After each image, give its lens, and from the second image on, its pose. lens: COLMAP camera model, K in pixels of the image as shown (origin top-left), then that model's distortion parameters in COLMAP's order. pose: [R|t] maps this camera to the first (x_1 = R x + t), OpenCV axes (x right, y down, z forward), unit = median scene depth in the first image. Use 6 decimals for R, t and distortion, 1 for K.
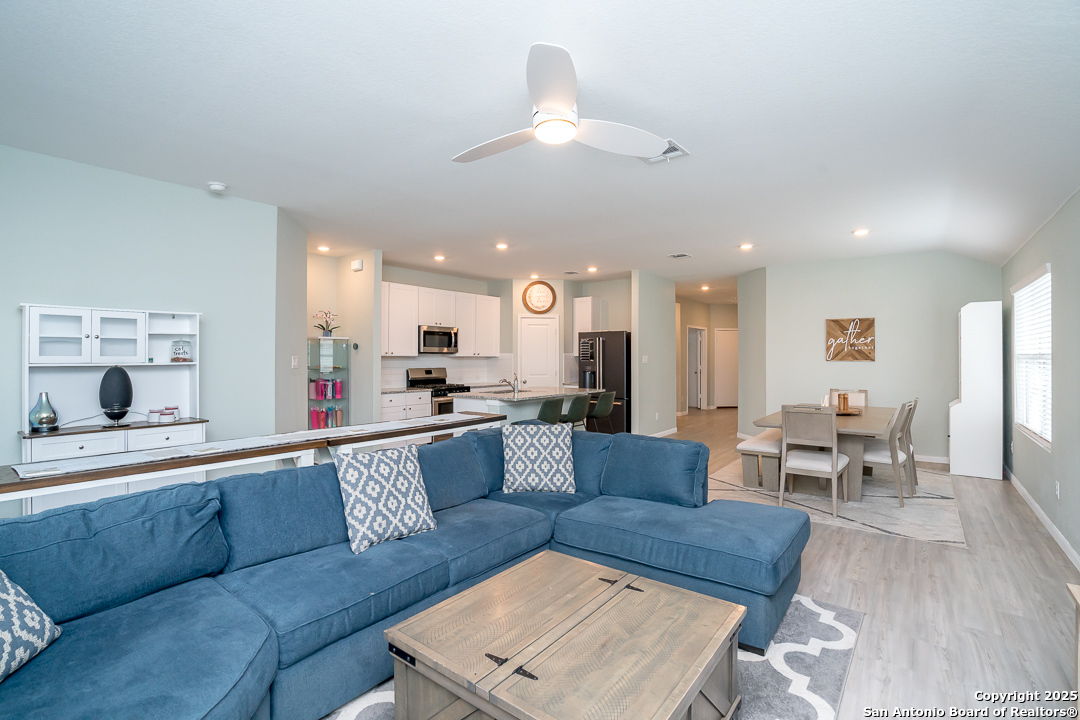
lens RADIAL K [[506.3, 0, 532.6], [0, 506.3, 355.3], [0, 0, 1]] dist [0.002652, -0.001566]
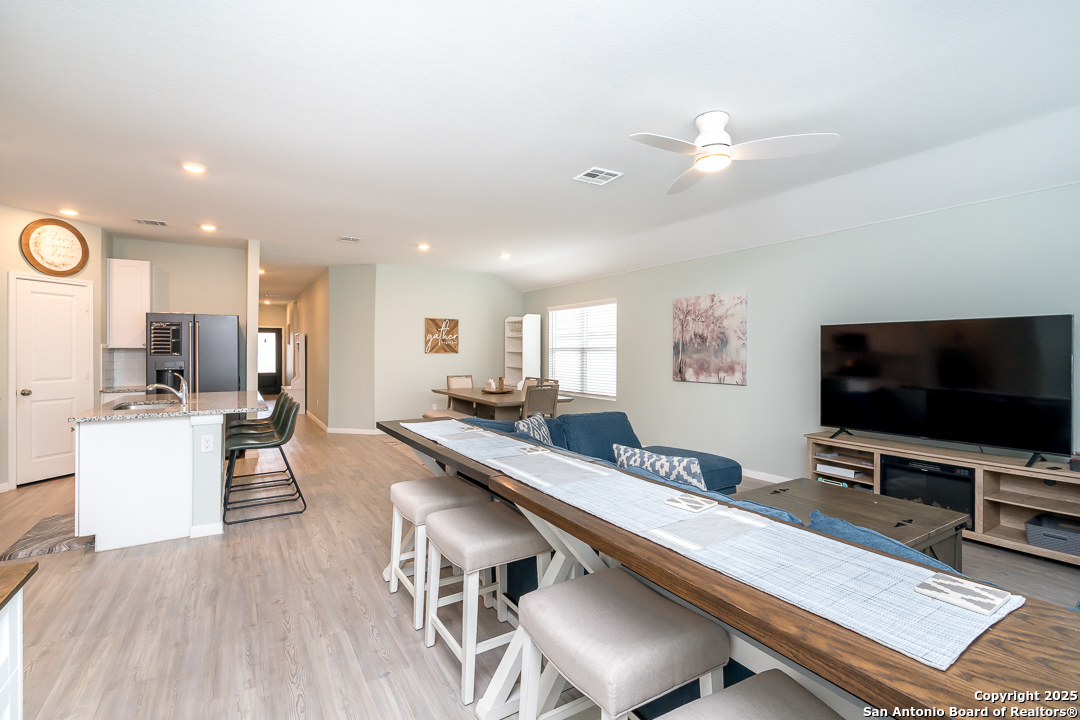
lens RADIAL K [[506.3, 0, 551.3], [0, 506.3, 353.1], [0, 0, 1]] dist [0.002652, -0.001566]
pose [[0.346369, -0.001624, 0.938097, -0.433216], [-0.001161, 0.999997, 0.002160, 0.008228], [-0.938098, -0.001838, 0.346366, 0.321265]]
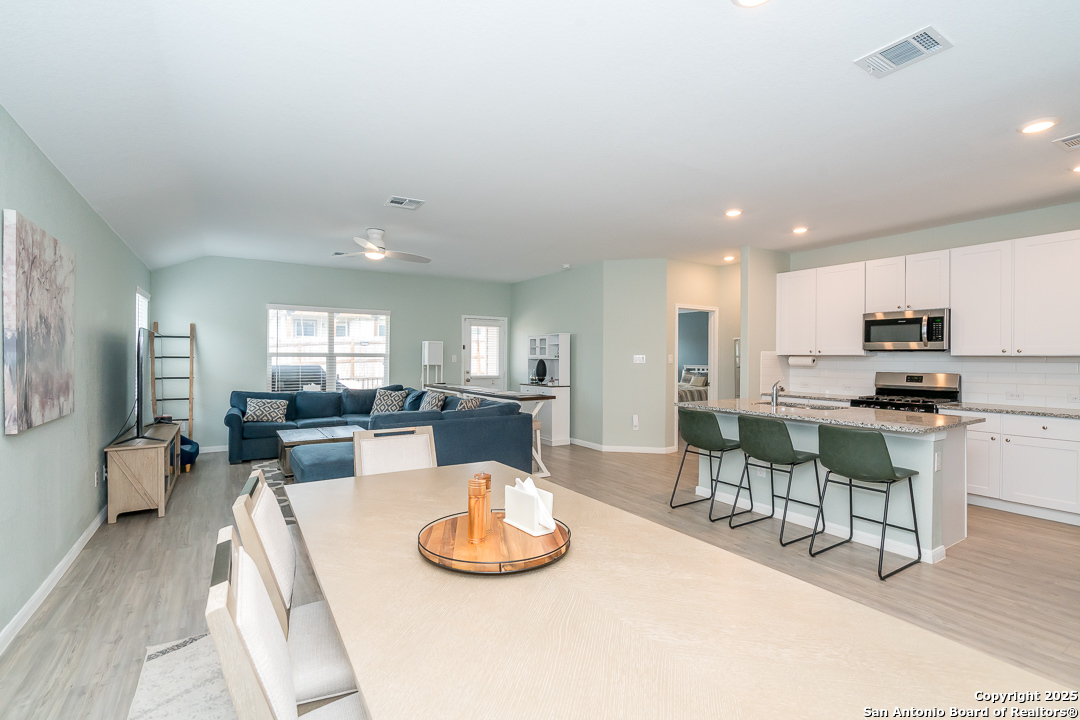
lens RADIAL K [[506.3, 0, 543.9], [0, 506.3, 363.2], [0, 0, 1]] dist [0.002652, -0.001566]
pose [[-0.349760, 0.007897, -0.936806, 0.660361], [-0.002928, 0.999950, 0.009522, 0.008678], [0.936835, 0.006073, -0.349719, 0.871519]]
